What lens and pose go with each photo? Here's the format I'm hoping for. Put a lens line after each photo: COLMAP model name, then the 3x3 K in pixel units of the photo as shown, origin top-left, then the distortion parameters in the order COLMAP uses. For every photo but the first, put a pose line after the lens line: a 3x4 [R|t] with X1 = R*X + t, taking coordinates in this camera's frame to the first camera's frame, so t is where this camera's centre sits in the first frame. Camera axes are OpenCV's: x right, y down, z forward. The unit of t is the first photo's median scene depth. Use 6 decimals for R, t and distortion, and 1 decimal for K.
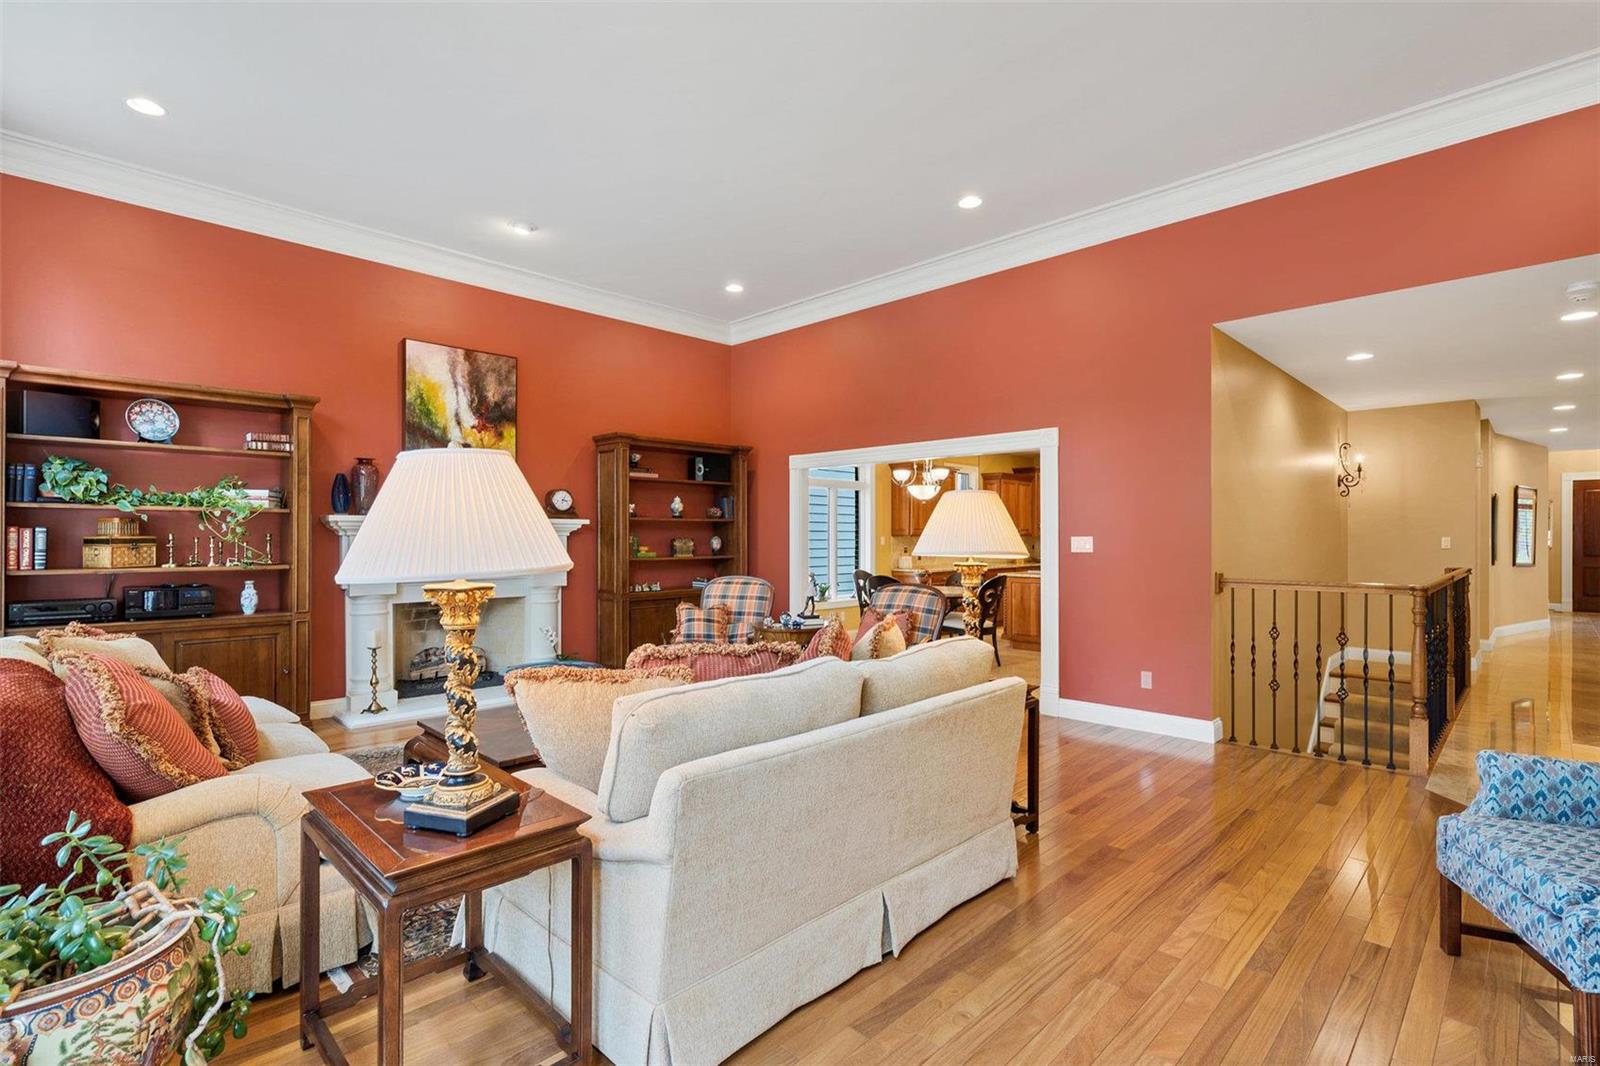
lens RADIAL K [[753.0, 0, 789.4], [0, 753.0, 536.3], [0, 0, 1]] dist [-0.005253, -0.001217]
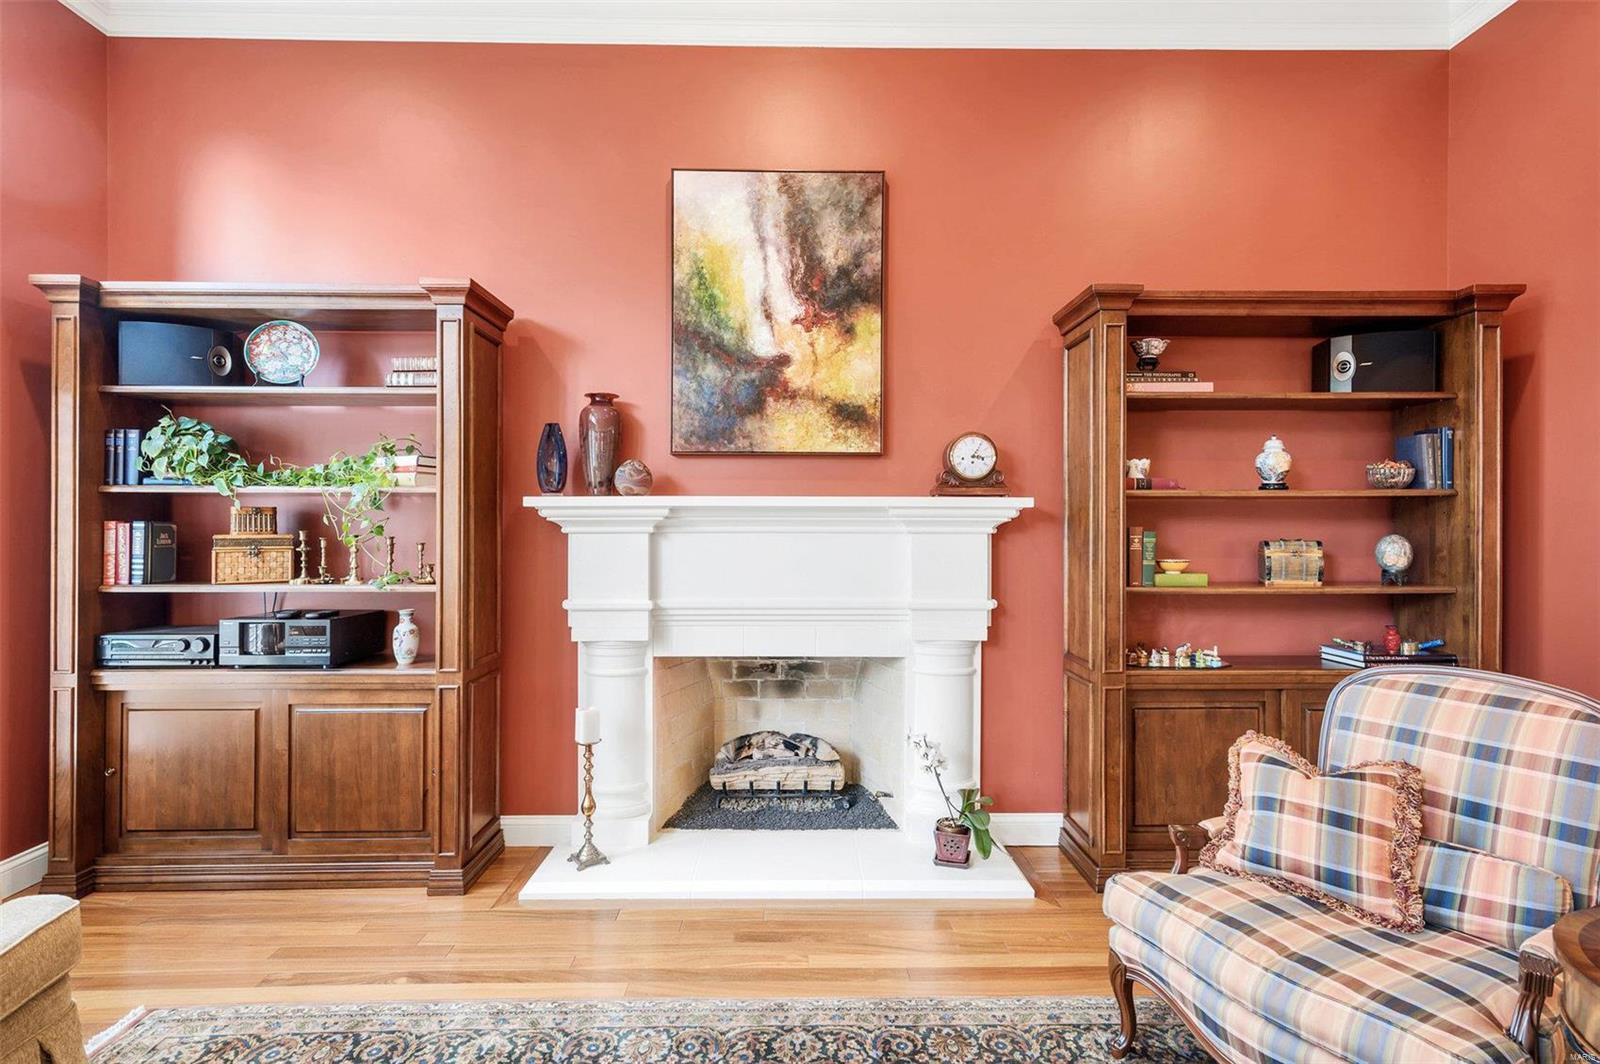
lens RADIAL K [[801.9, 0, 806.0], [0, 801.9, 530.5], [0, 0, 1]] dist [0.012946, 0.000542]
pose [[0.726231, 0.001203, -0.687450, -0.039018], [-0.000087, 0.999999, 0.001658, -0.003606], [0.687451, -0.001144, 0.726230, 0.597095]]
